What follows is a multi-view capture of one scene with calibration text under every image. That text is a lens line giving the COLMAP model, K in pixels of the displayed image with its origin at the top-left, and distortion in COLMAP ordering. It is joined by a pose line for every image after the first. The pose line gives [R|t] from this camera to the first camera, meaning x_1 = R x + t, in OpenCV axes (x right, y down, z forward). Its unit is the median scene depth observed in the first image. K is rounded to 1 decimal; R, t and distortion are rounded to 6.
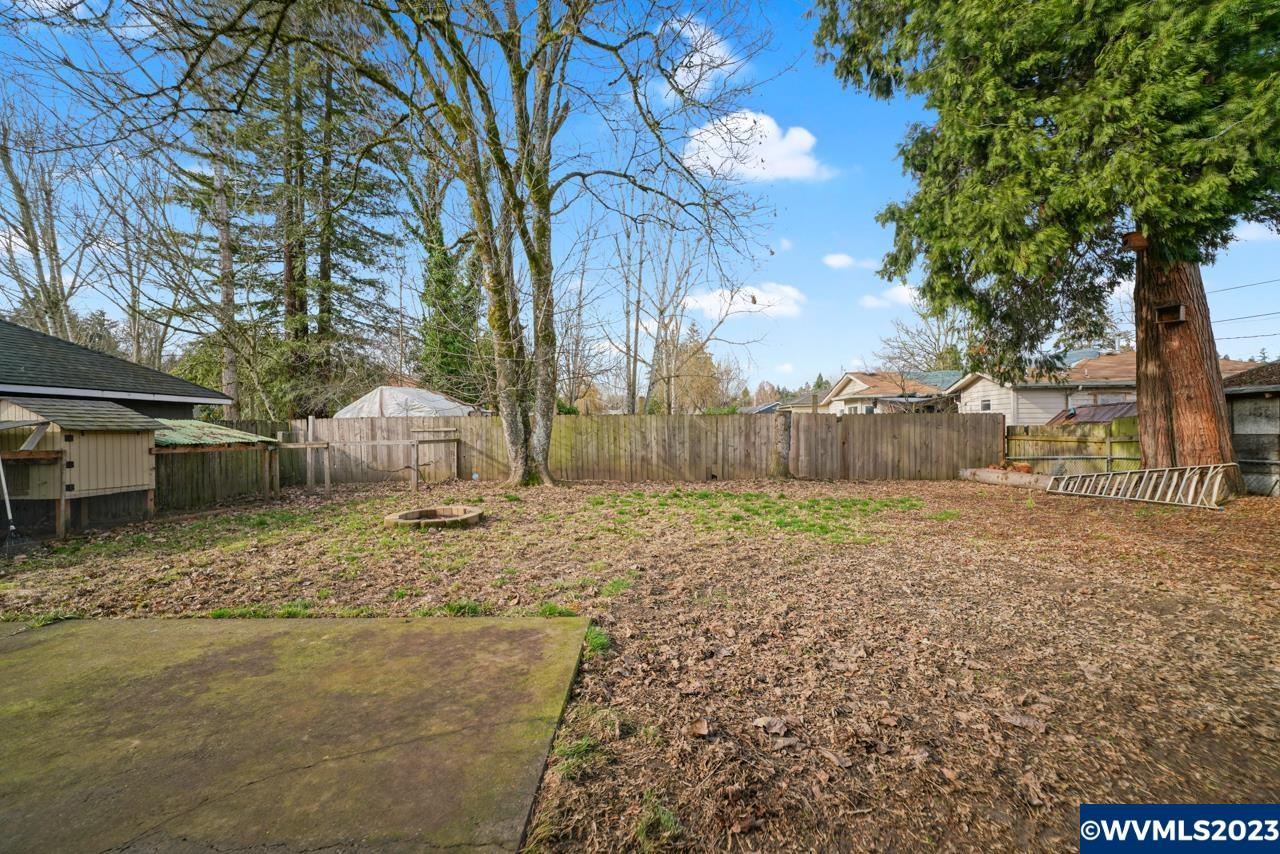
lens RADIAL K [[503.4, 0, 638.4], [0, 503.4, 418.3], [0, 0, 1]] dist [0.001593, 0.001545]
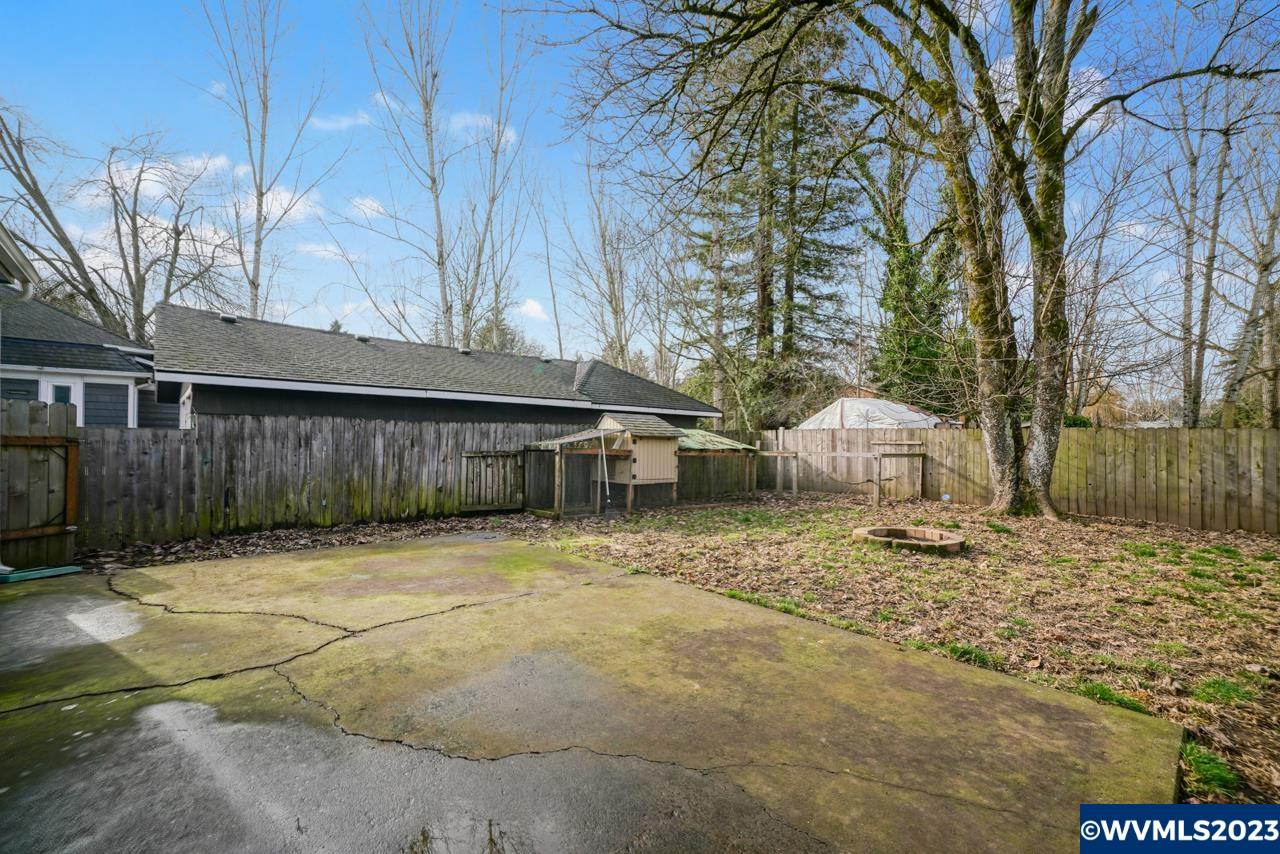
lens RADIAL K [[503.4, 0, 637.8], [0, 503.4, 429.5], [0, 0, 1]] dist [0.001593, 0.001545]
pose [[0.722549, 0.010219, -0.691244, -0.120883], [-0.011927, 0.999926, 0.002316, 0.001747], [0.691217, 0.006571, 0.722618, -0.003554]]
